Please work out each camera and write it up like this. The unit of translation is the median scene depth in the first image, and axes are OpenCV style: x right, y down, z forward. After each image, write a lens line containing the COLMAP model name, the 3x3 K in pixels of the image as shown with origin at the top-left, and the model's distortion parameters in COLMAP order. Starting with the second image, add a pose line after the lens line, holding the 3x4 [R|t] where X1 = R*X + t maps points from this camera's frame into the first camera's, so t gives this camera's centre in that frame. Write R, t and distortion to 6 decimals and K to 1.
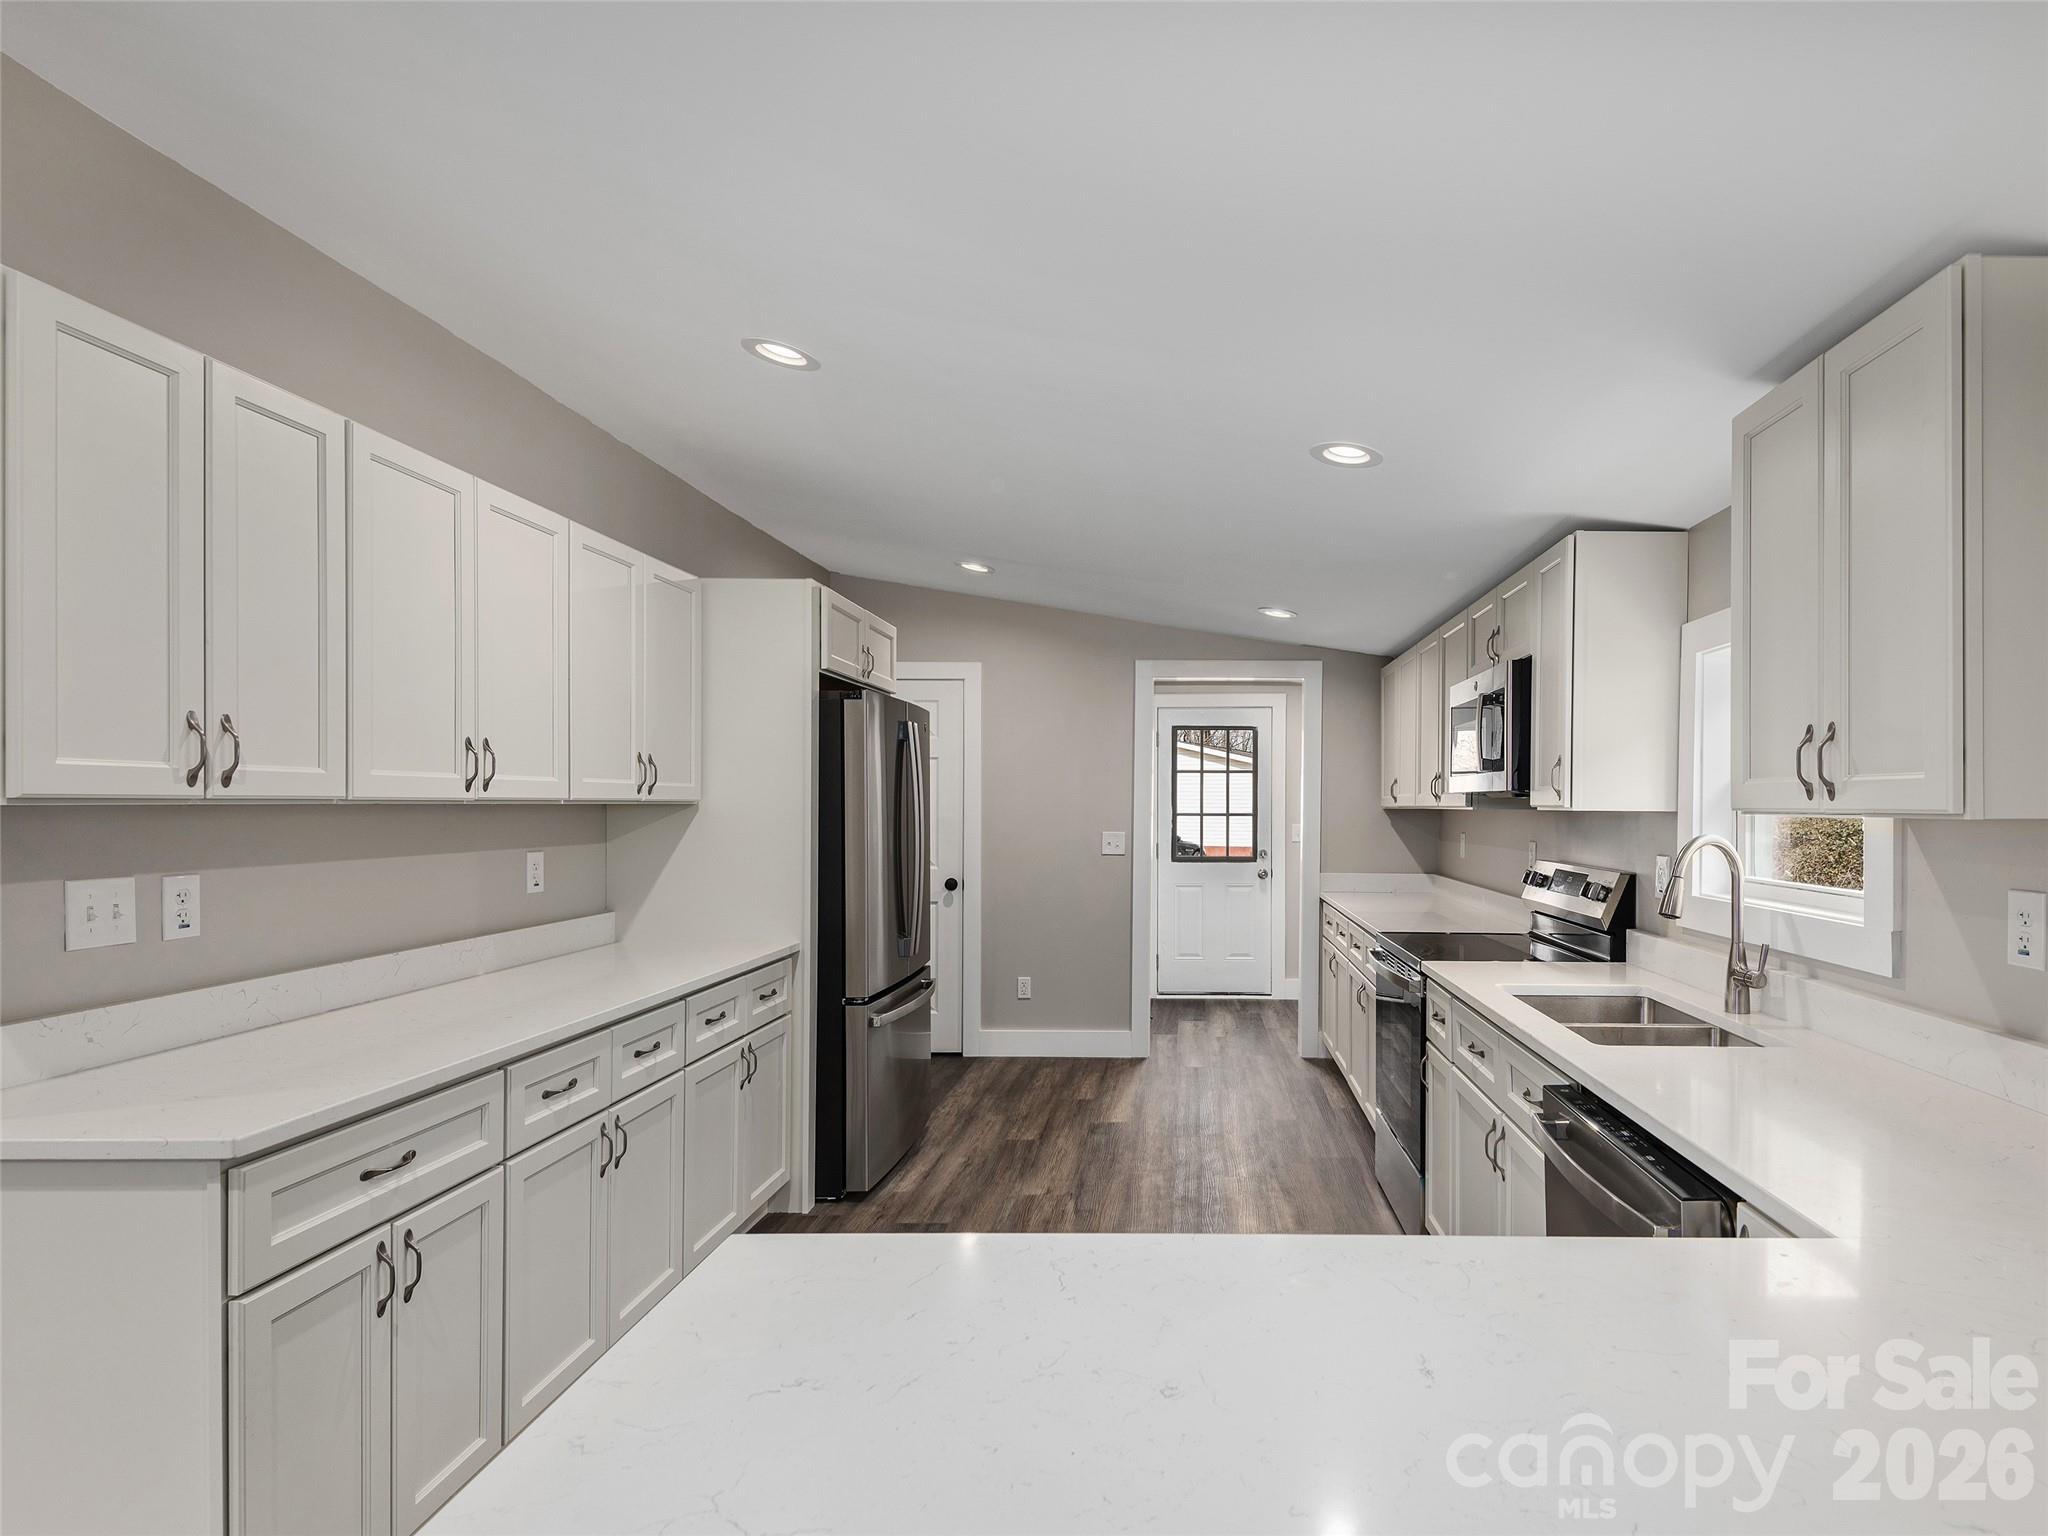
lens RADIAL K [[1060.4, 0, 1167.8], [0, 1060.4, 822.5], [0, 0, 1]] dist [0.014576, -0.006321]
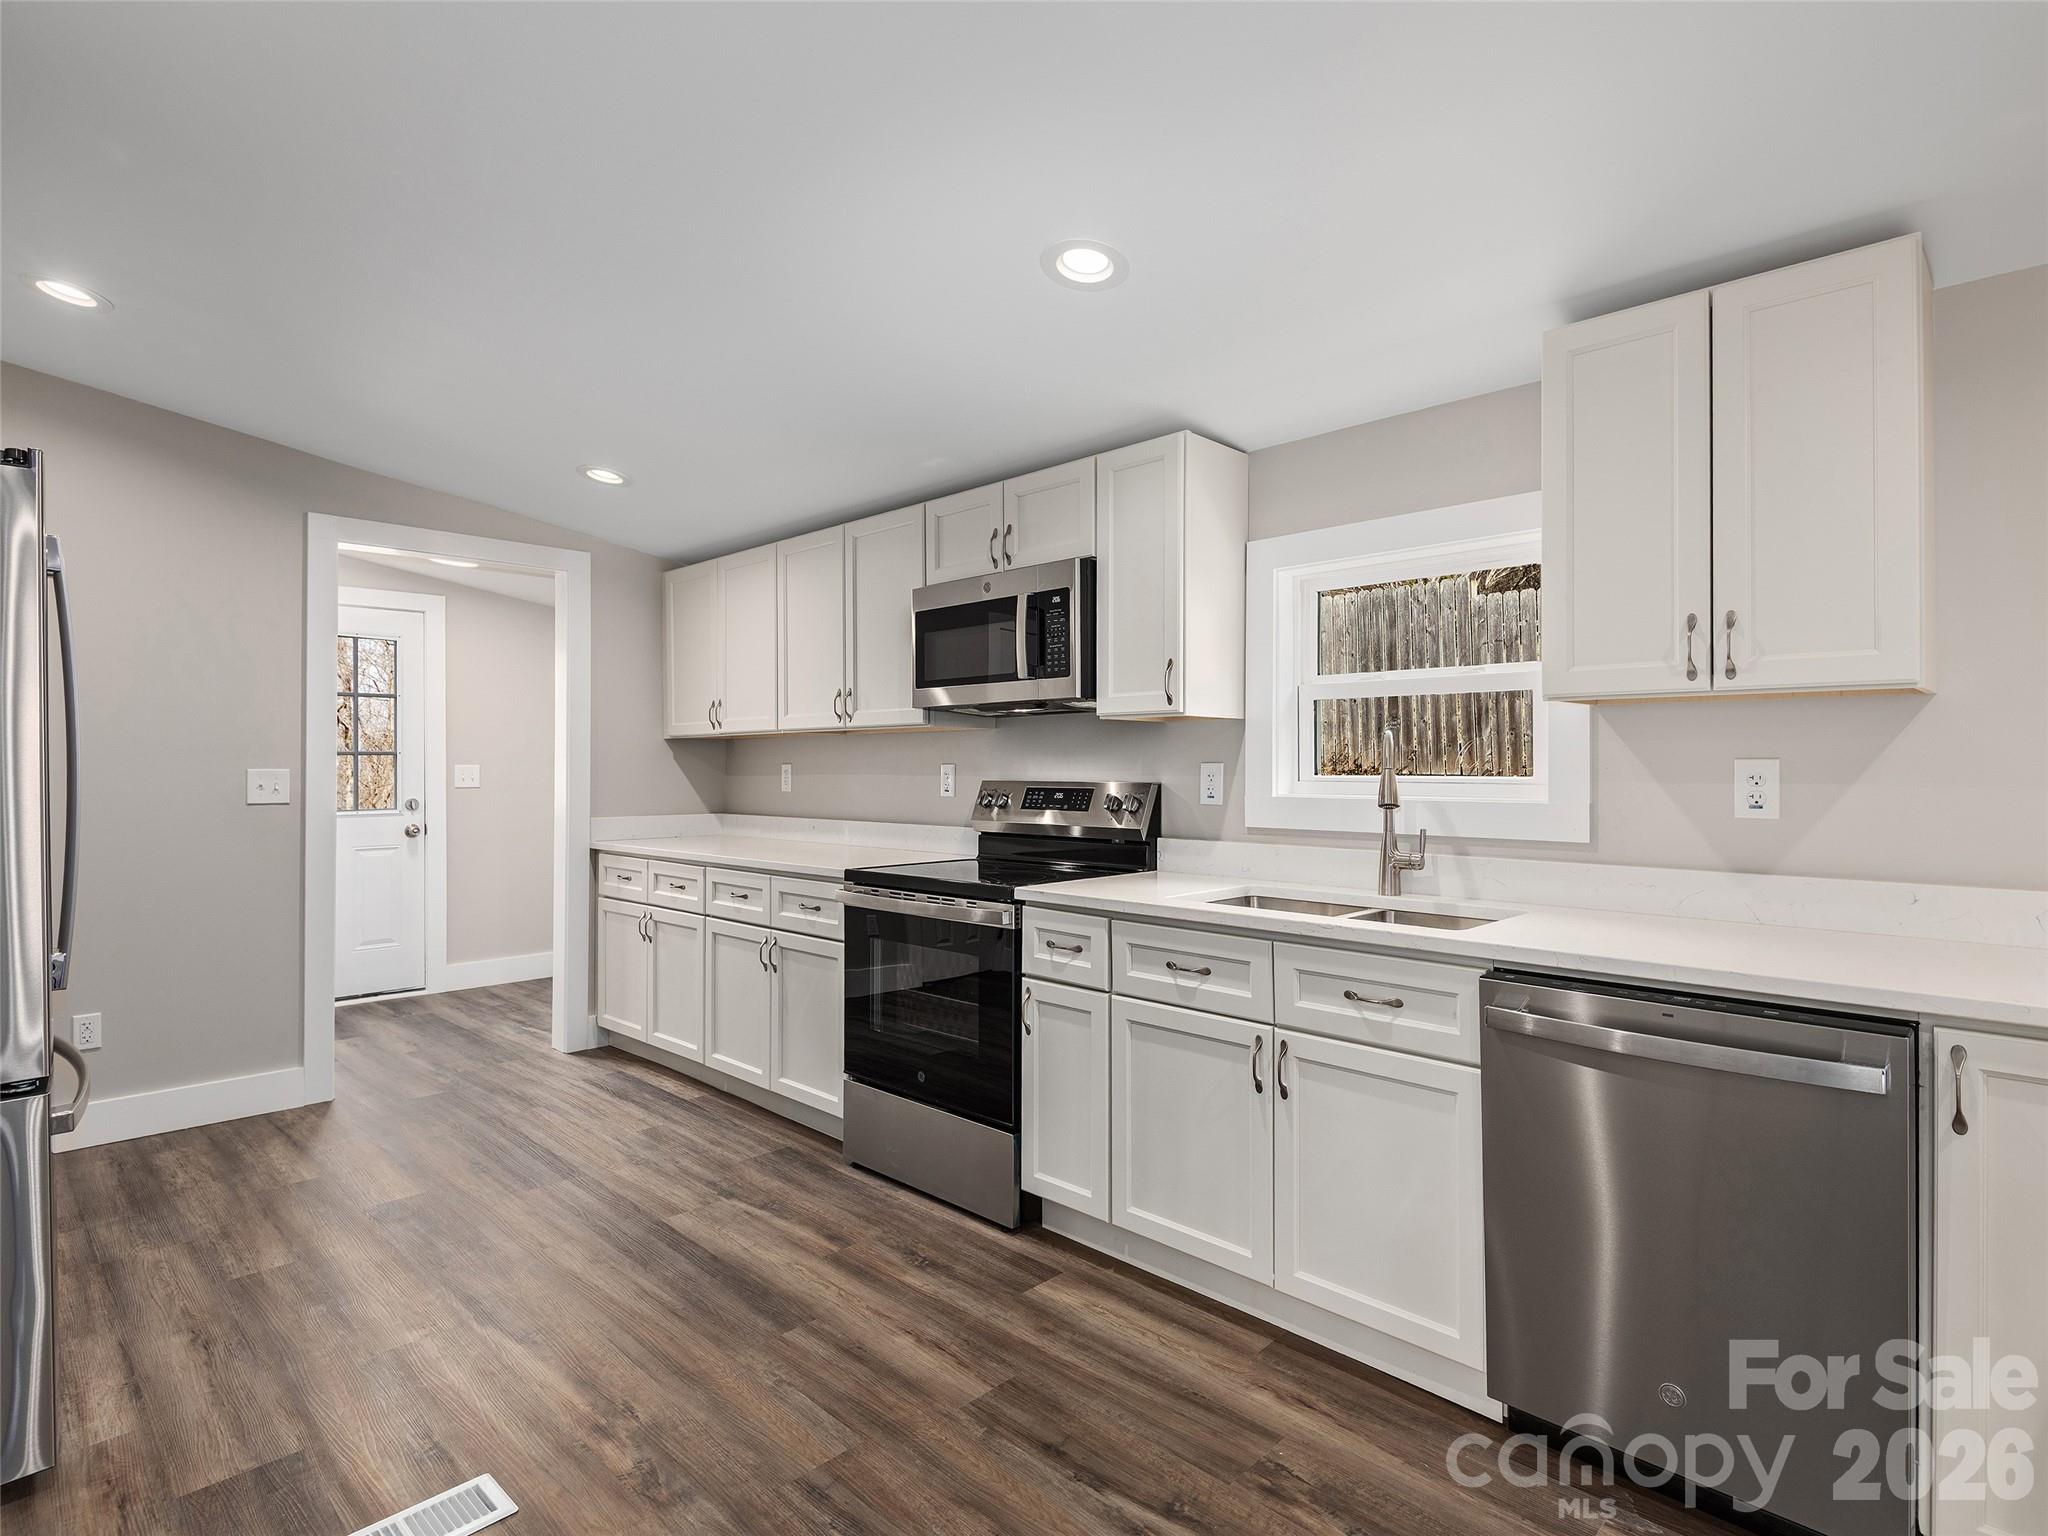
lens RADIAL K [[1060.4, 0, 1016.3], [0, 1060.4, 777.8], [0, 0, 1]] dist [0.014576, -0.006321]
pose [[0.694899, -0.013362, 0.718983, -0.223122], [0.015660, 0.999871, 0.003447, 0.020831], [-0.718937, 0.008864, 0.695019, 0.224300]]
